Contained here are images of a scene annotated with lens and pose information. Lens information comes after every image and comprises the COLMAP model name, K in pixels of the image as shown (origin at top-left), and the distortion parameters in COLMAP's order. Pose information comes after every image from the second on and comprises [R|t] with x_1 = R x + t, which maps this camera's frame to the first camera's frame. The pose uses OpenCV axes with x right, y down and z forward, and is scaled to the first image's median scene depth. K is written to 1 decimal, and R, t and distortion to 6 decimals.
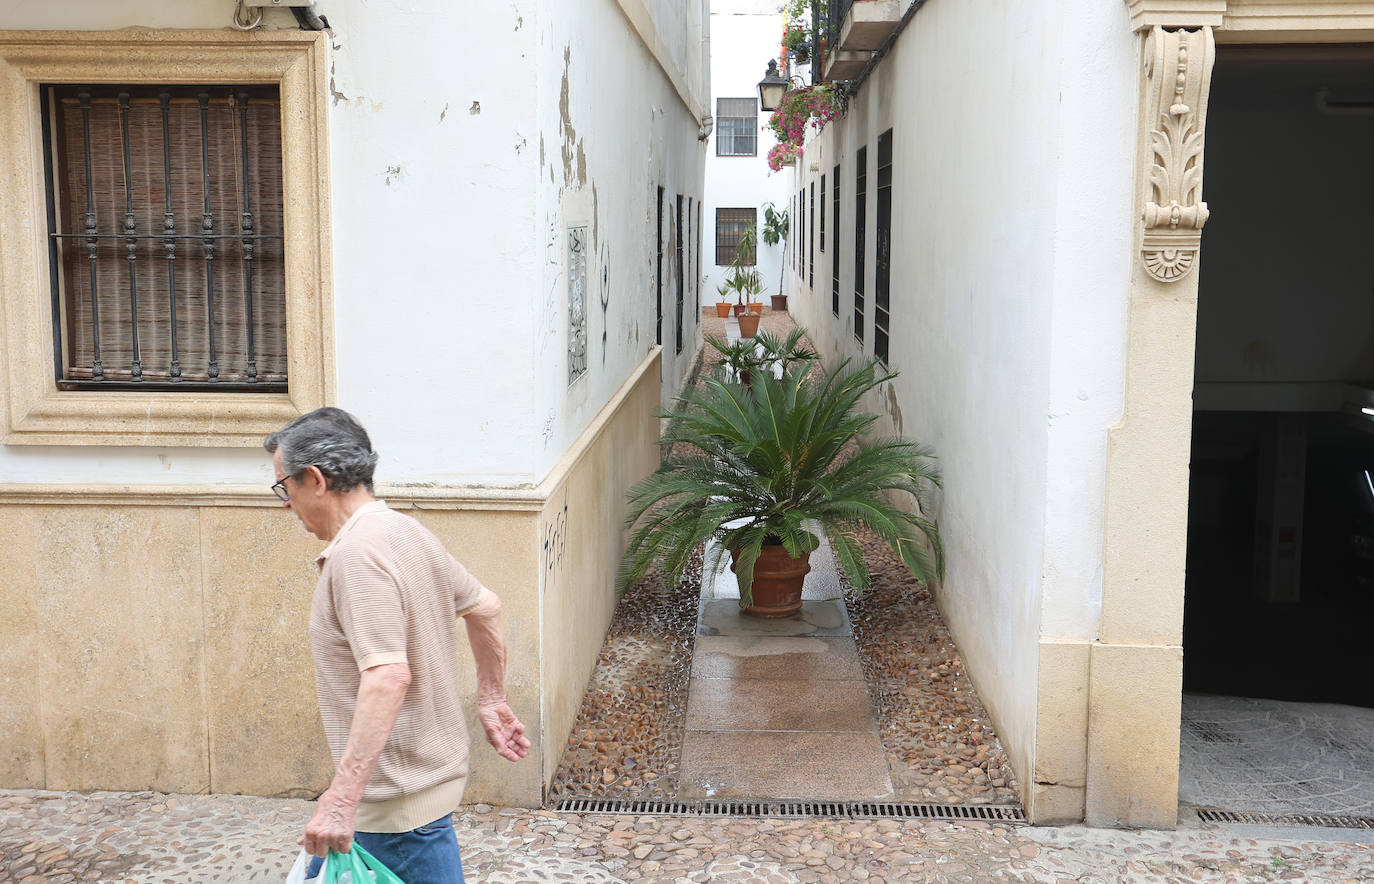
lens RADIAL K [[1480.5, 0, 686.6], [0, 1480.5, 359.3], [0, 0, 1]] dist [0.001951, 0.221114]
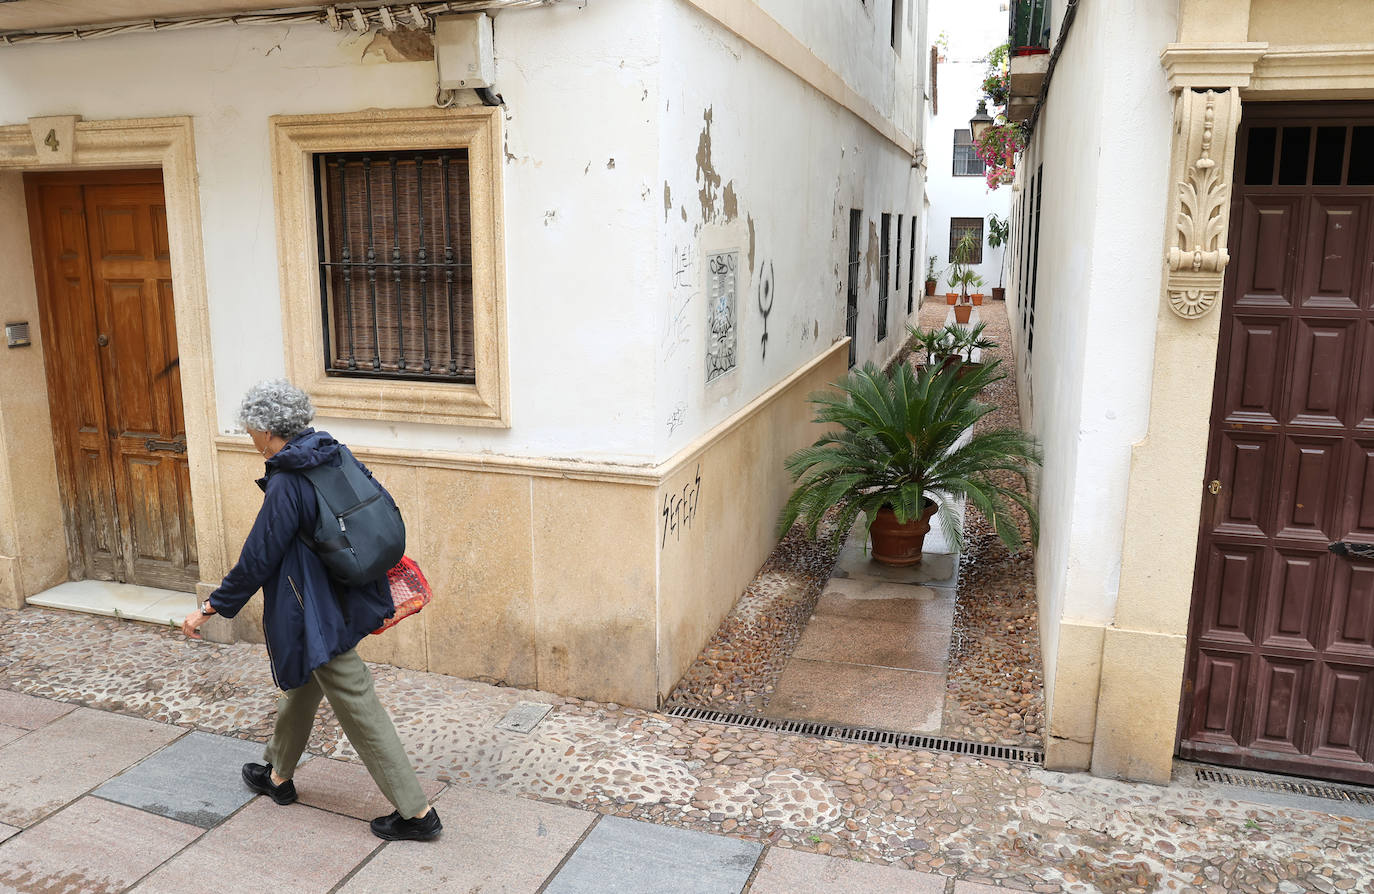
lens RADIAL K [[1104.6, 0, 685.7], [0, 1104.6, 415.8], [0, 0, 1]] dist [-0.088864, 0.104866]
pose [[0.967422, 0.045069, -0.249123, 0.155721], [-0.023692, 0.995825, 0.088155, -0.040418], [0.252056, -0.079381, 0.964451, 0.102575]]
